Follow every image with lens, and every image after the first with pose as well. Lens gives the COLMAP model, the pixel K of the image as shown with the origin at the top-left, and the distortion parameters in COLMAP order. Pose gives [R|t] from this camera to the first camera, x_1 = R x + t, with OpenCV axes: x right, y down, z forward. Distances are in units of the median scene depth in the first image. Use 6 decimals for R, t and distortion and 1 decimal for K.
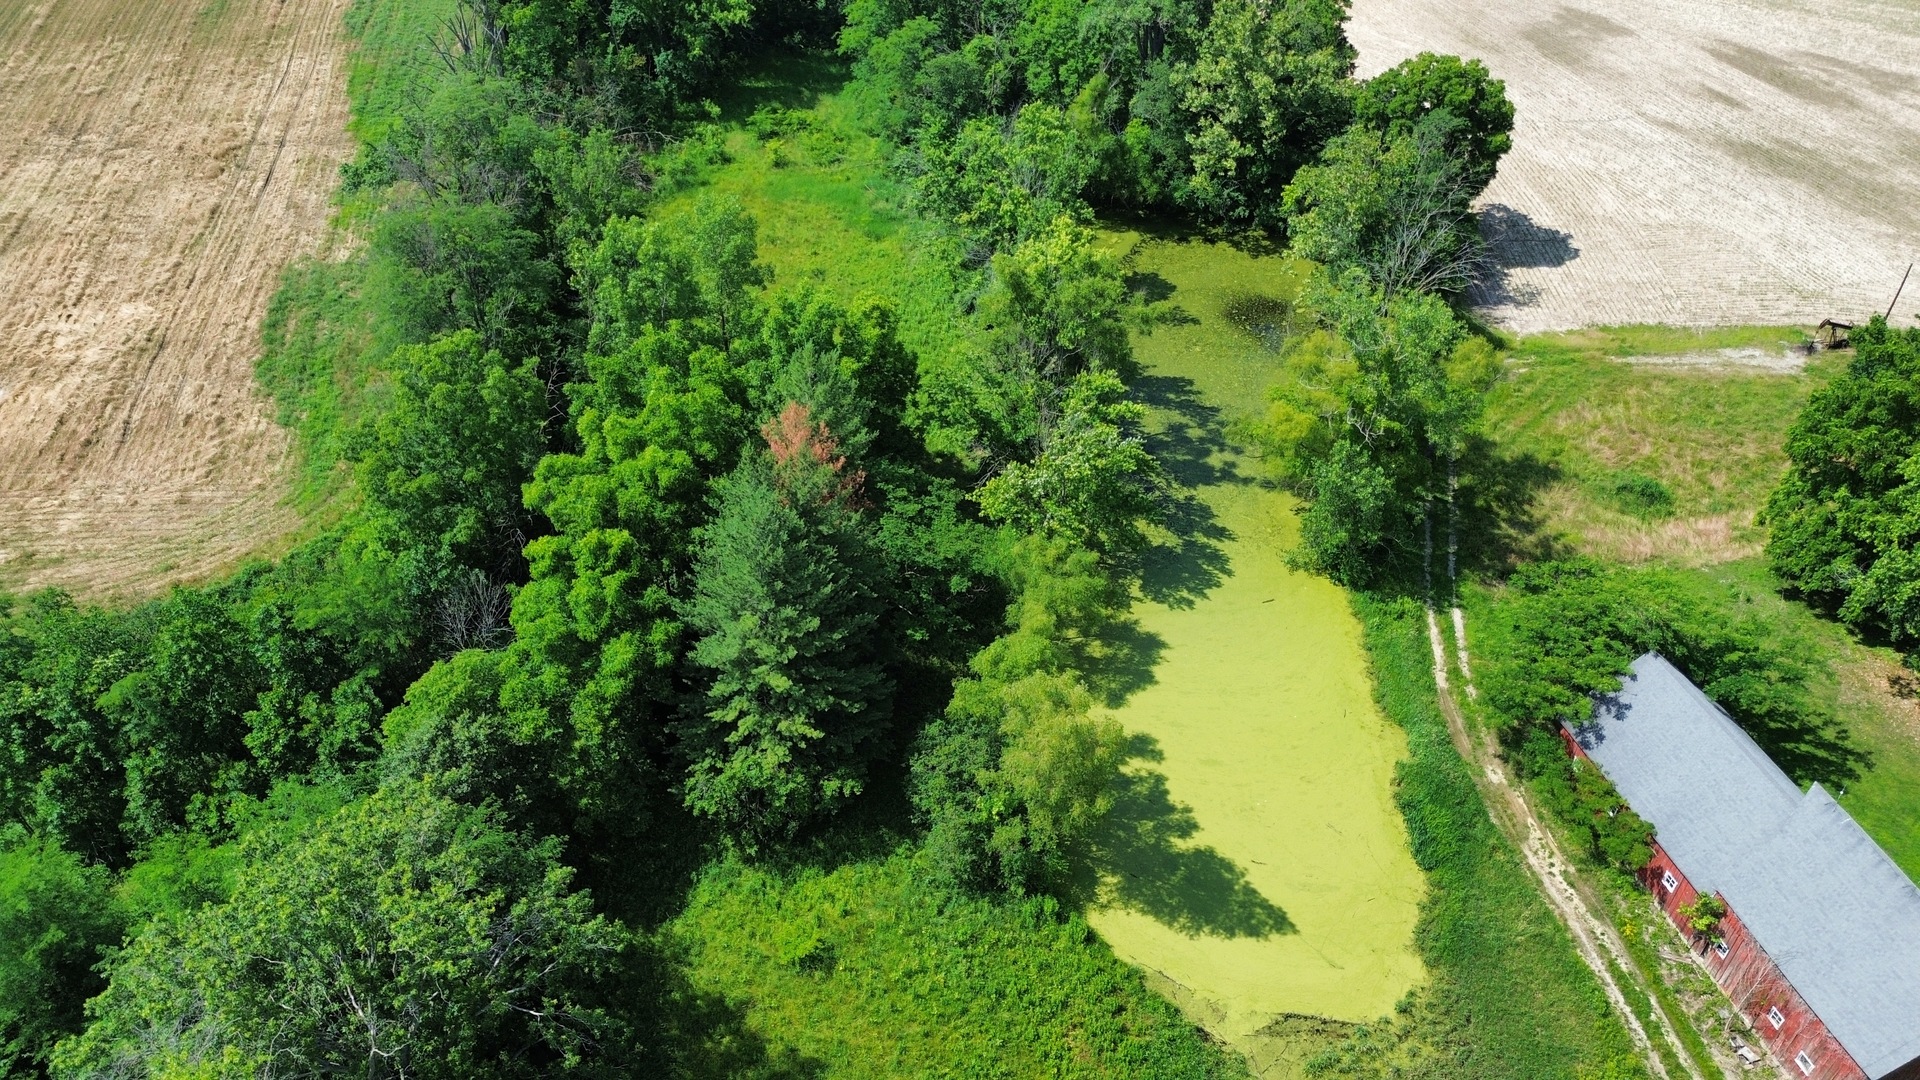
lens RADIAL K [[1350.9, 0, 955.2], [0, 1350.9, 541.6], [0, 0, 1]] dist [0.073258, -0.062688]
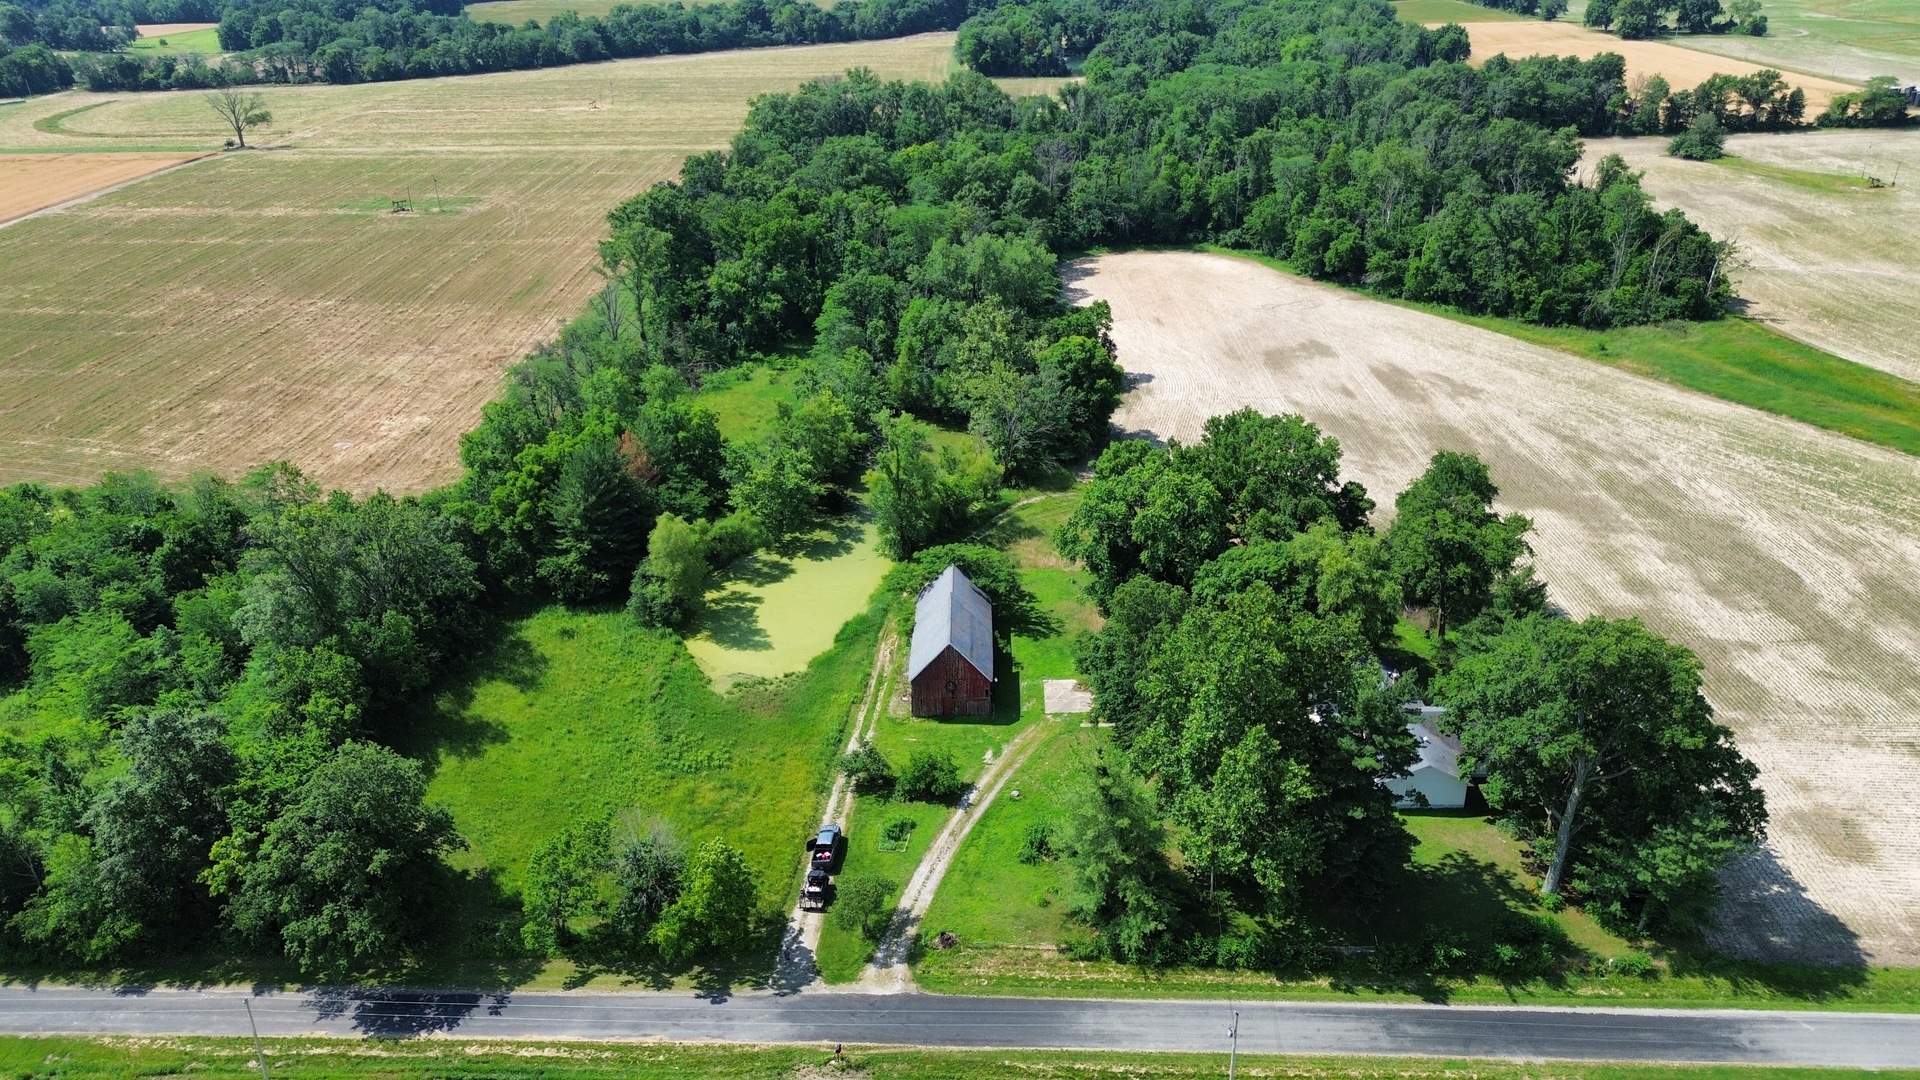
lens RADIAL K [[1350.9, 0, 958.9], [0, 1350.9, 519.5], [0, 0, 1]] dist [0.073258, -0.062688]
pose [[0.970470, 0.093493, -0.222367, 0.774481], [-0.146214, 0.961180, -0.233996, 0.406982], [0.191858, 0.259599, 0.946466, -0.860199]]
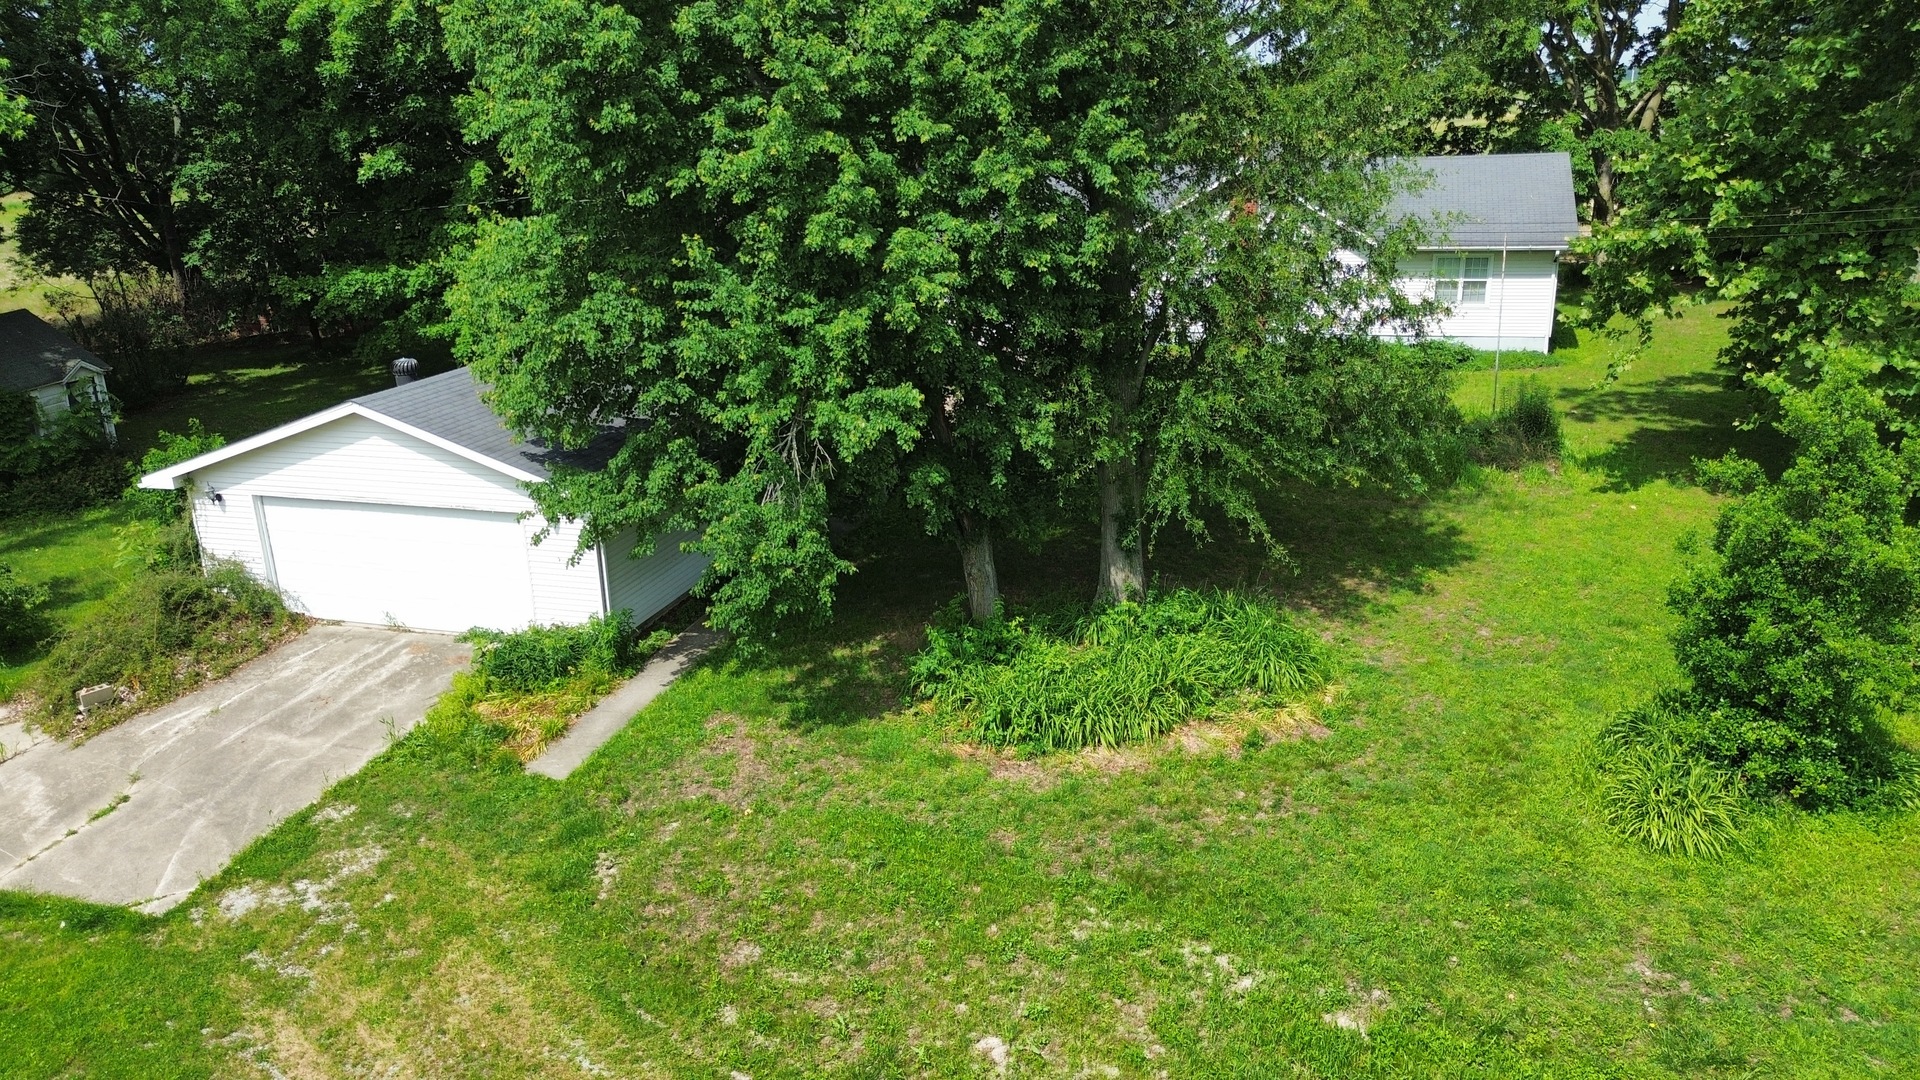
lens RADIAL K [[1350.9, 0, 949.1], [0, 1350.9, 550.6], [0, 0, 1]] dist [0.073258, -0.062688]
pose [[0.461312, -0.270403, 0.845029, 0.471577], [0.575722, 0.815913, -0.053208, 0.271245], [-0.675082, 0.511047, 0.532067, 0.498607]]
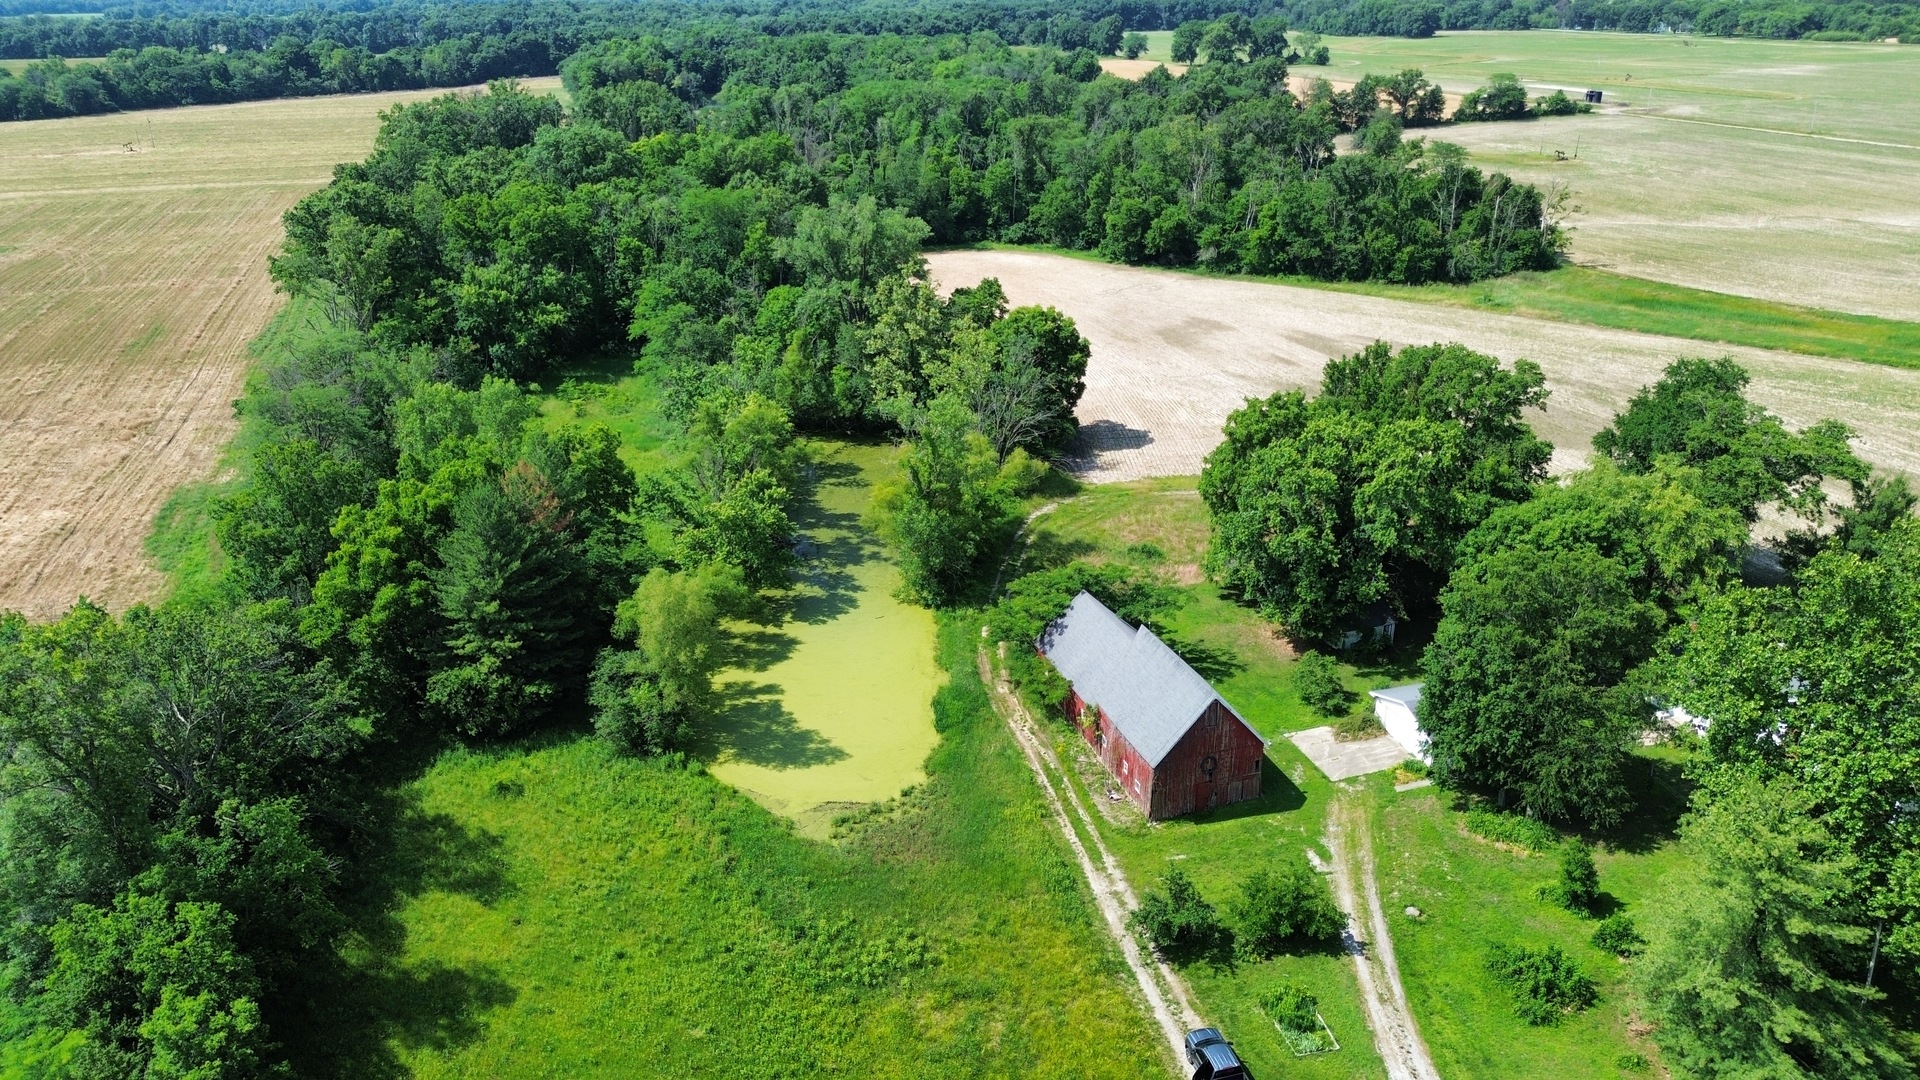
lens RADIAL K [[1350.9, 0, 955.8], [0, 1350.9, 529.3], [0, 0, 1]] dist [0.073258, -0.062688]
pose [[0.996568, -0.035074, 0.074977, 0.194695], [0.055579, 0.954776, -0.292085, 0.348857], [-0.061342, 0.295250, 0.953449, -0.361979]]
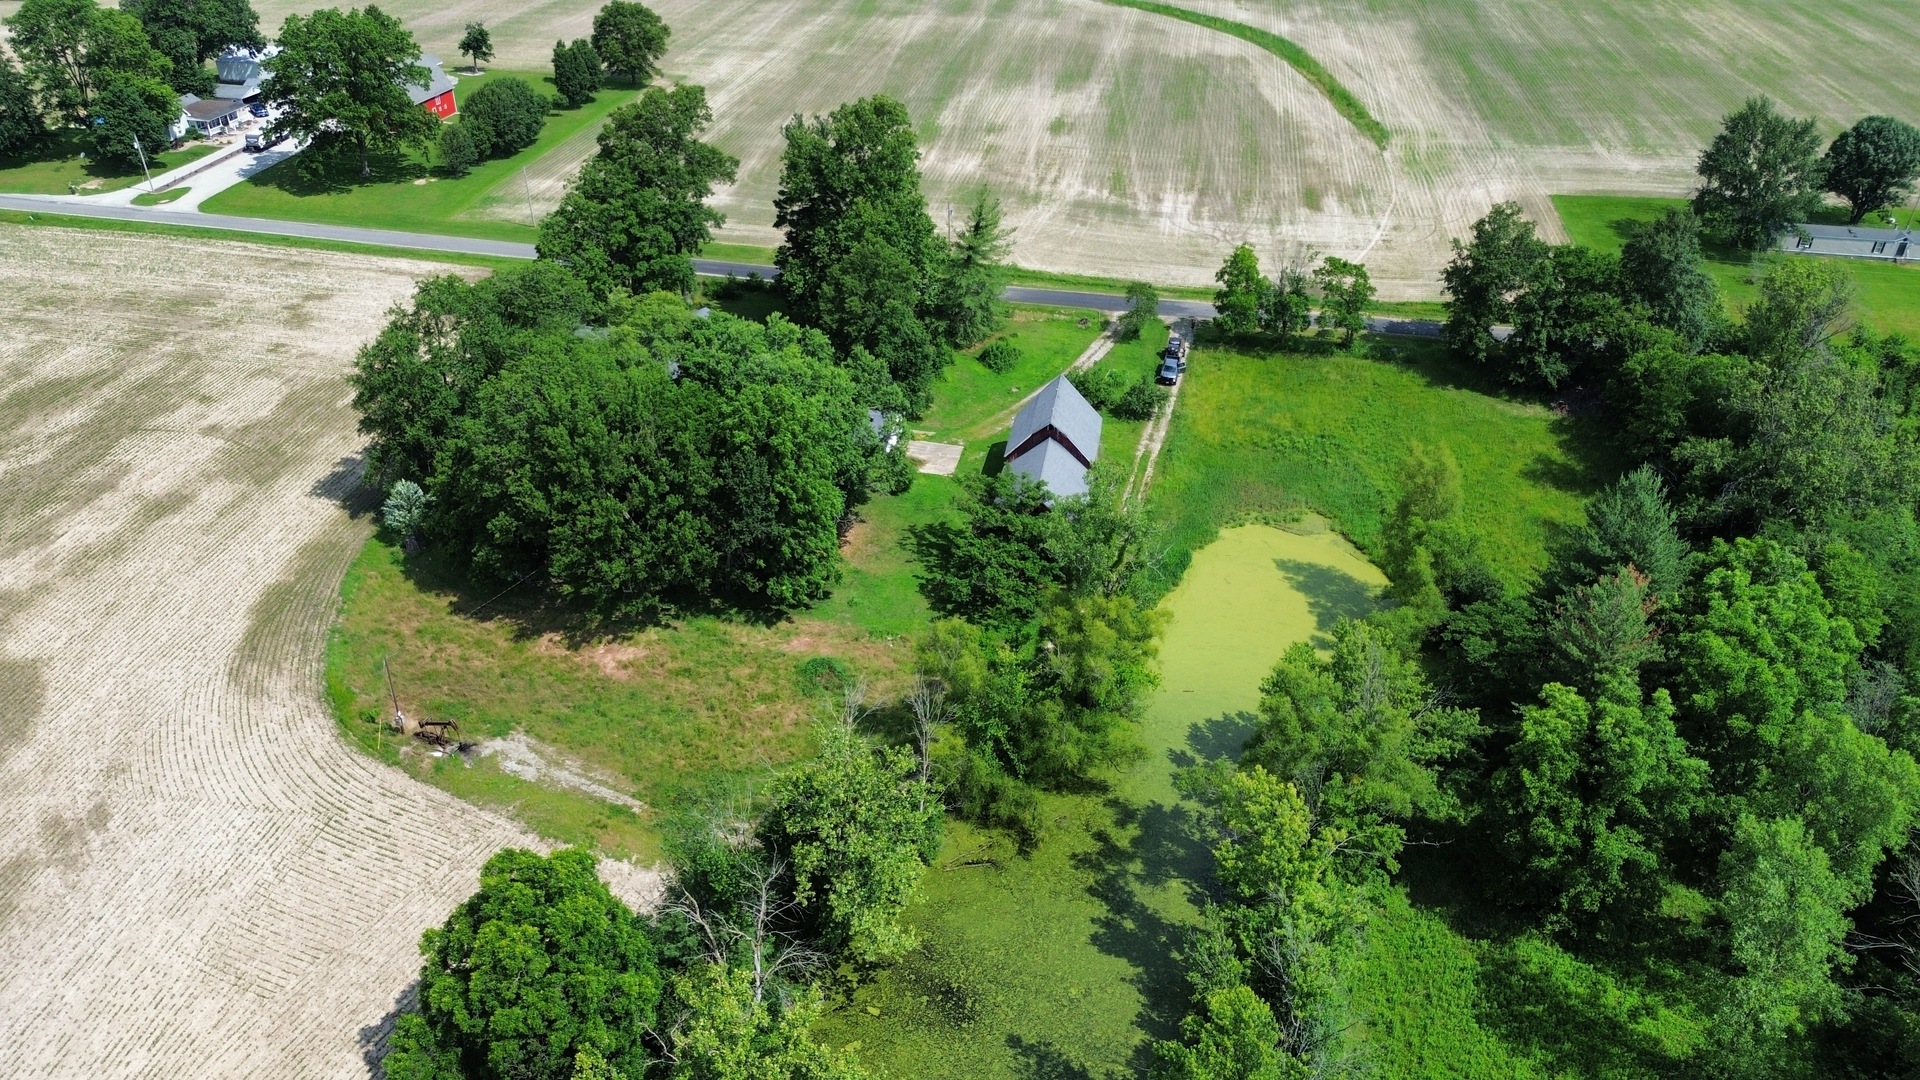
lens RADIAL K [[1350.9, 0, 947.3], [0, 1350.9, 550.2], [0, 0, 1]] dist [0.073258, -0.062688]
pose [[-0.922099, -0.186549, 0.339019, 0.029407], [0.257963, 0.356685, 0.897904, -1.081474], [-0.288426, 0.915410, -0.280776, 1.199158]]
